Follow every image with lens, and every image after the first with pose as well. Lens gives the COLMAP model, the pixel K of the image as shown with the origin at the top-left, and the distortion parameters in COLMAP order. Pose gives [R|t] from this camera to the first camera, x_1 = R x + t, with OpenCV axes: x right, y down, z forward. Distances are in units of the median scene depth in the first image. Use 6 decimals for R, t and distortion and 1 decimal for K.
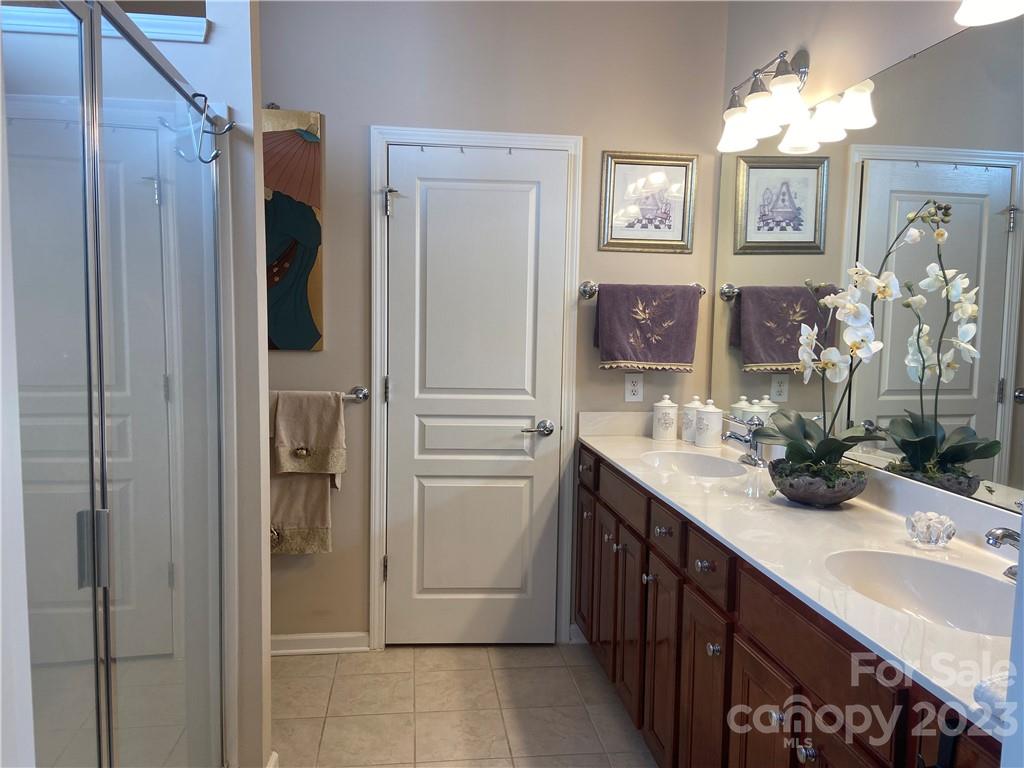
lens RADIAL K [[760.1, 0, 503.1], [0, 760.1, 379.3], [0, 0, 1]] dist [0.127378, -0.158158]
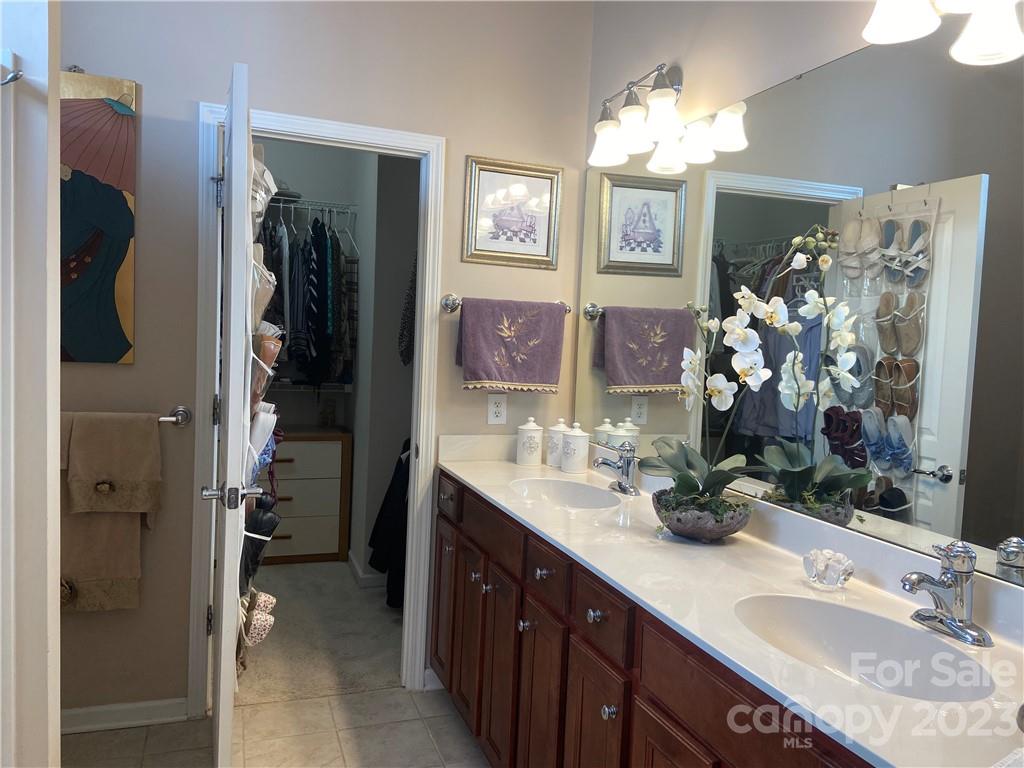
lens RADIAL K [[760.1, 0, 503.1], [0, 760.1, 379.3], [0, 0, 1]] dist [0.127378, -0.158158]
pose [[0.975709, 0.013790, 0.218635, -0.032188], [-0.010225, 0.999796, -0.017431, -0.011718], [-0.218831, 0.014772, 0.975651, 0.103431]]
